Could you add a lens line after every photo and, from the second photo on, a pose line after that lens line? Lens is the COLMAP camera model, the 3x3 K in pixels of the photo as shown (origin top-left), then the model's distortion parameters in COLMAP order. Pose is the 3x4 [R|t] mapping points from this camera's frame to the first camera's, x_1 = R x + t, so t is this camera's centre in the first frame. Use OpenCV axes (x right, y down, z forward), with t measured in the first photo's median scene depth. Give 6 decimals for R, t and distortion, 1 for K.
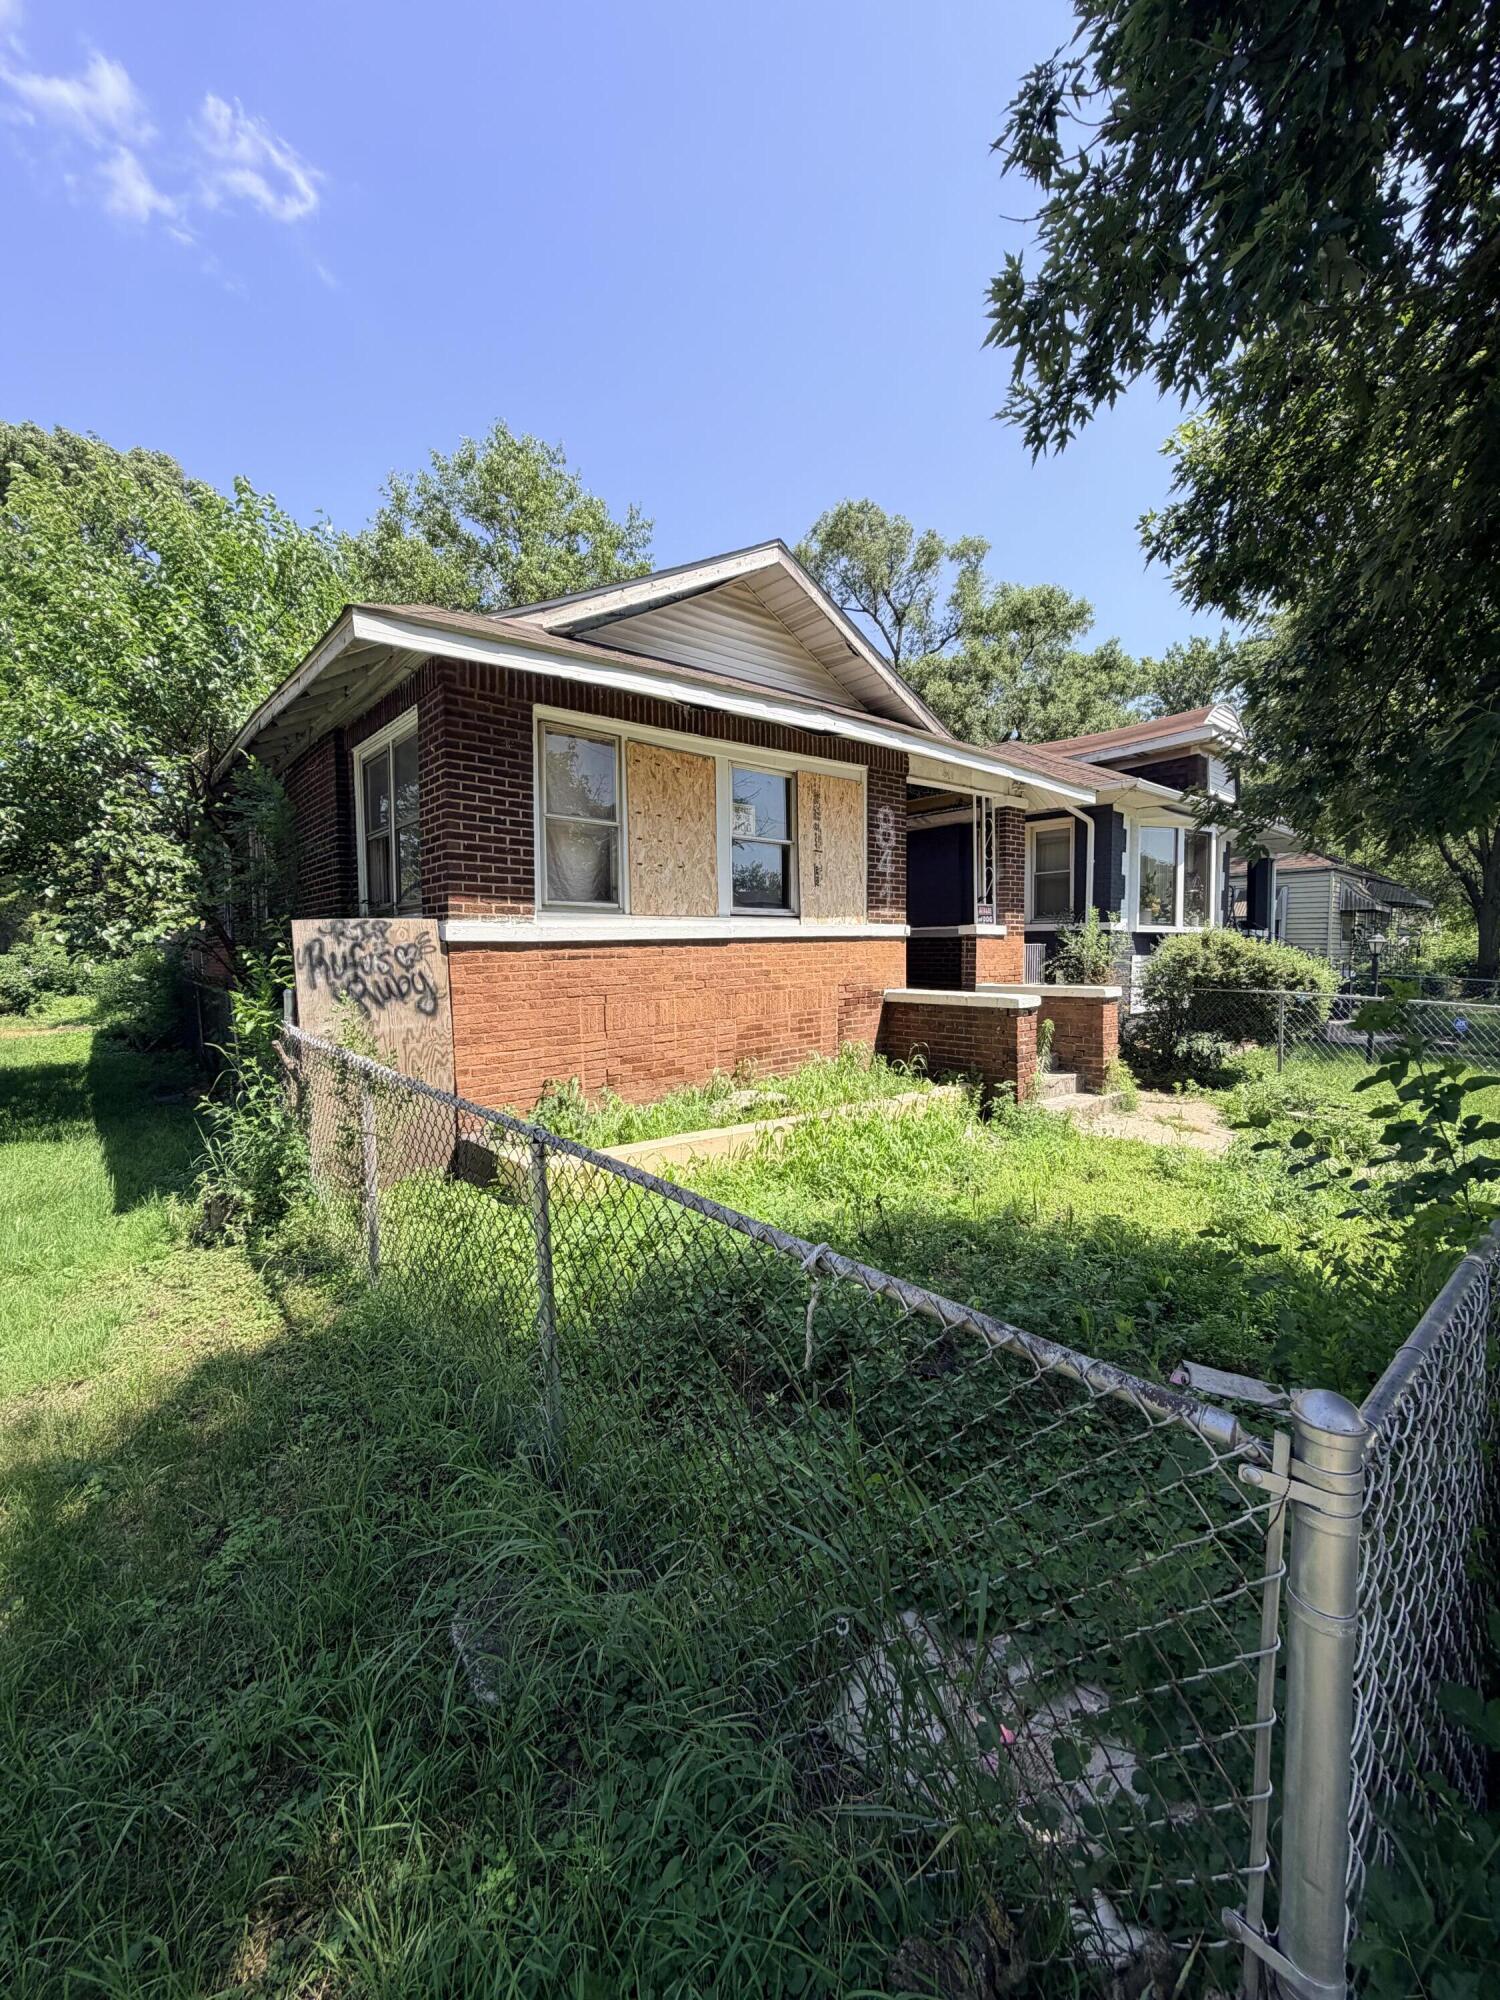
lens RADIAL K [[804.0, 0, 748.9], [0, 804.0, 1003.5], [0, 0, 1]] dist [0.001676, 0.000145]
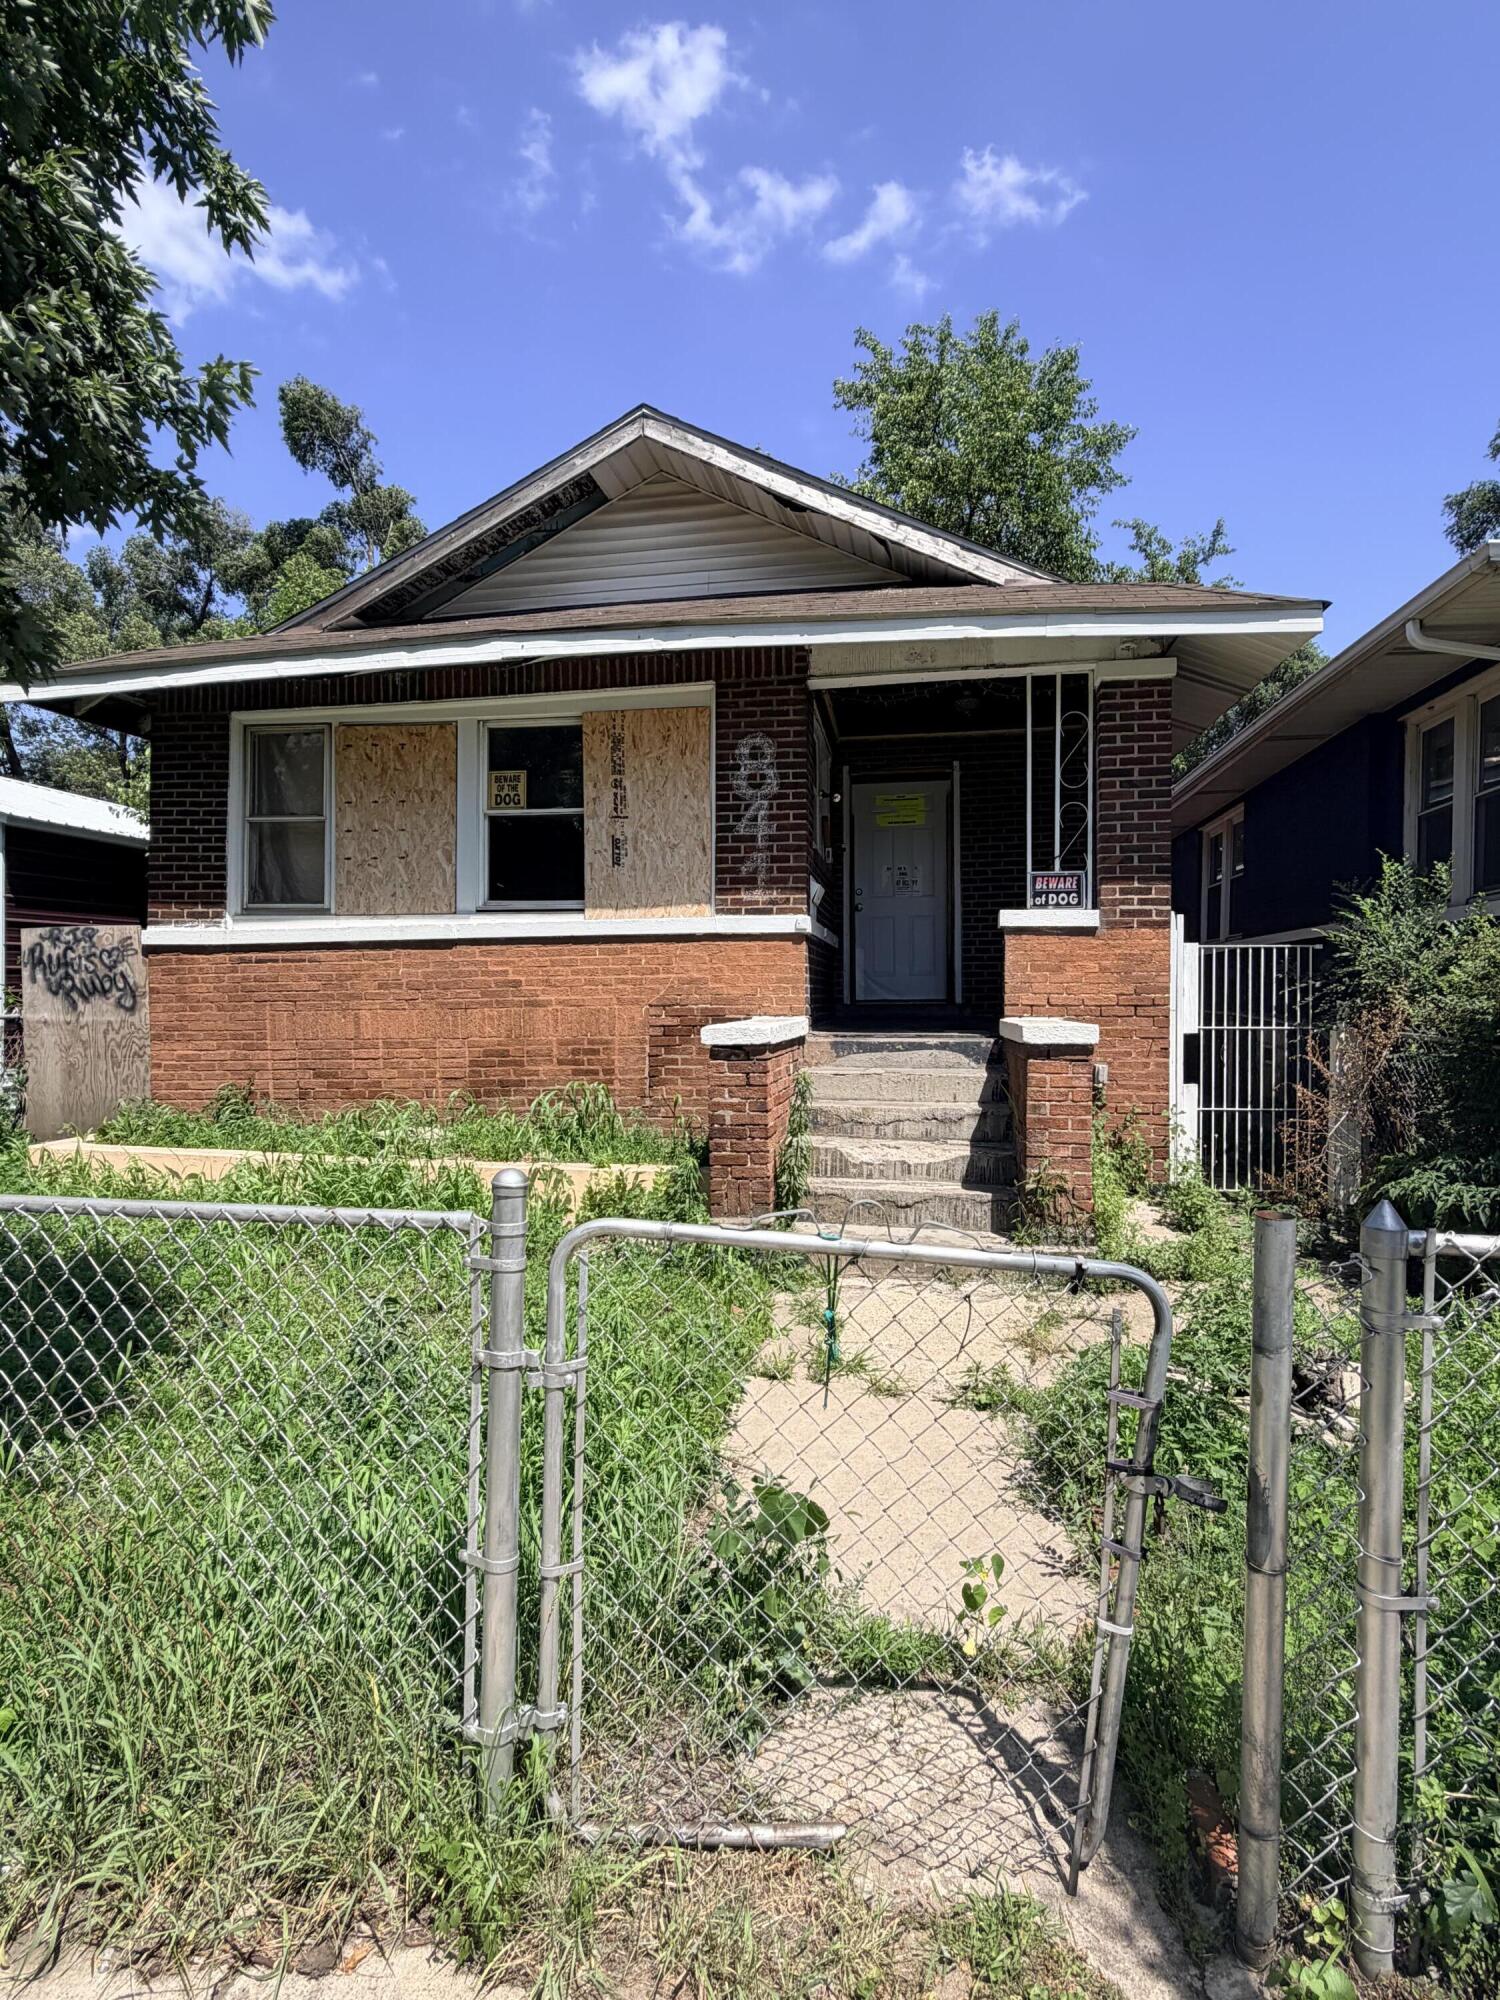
lens RADIAL K [[1048.1, 0, 746.8], [0, 1048.1, 995.6], [0, 0, 1]] dist [0.018631, 0.000357]
pose [[0.635945, 0.016551, -0.771557, 1.182268], [-0.058354, 0.997939, -0.026690, -0.016321], [0.769525, 0.061997, 0.635600, 0.672279]]
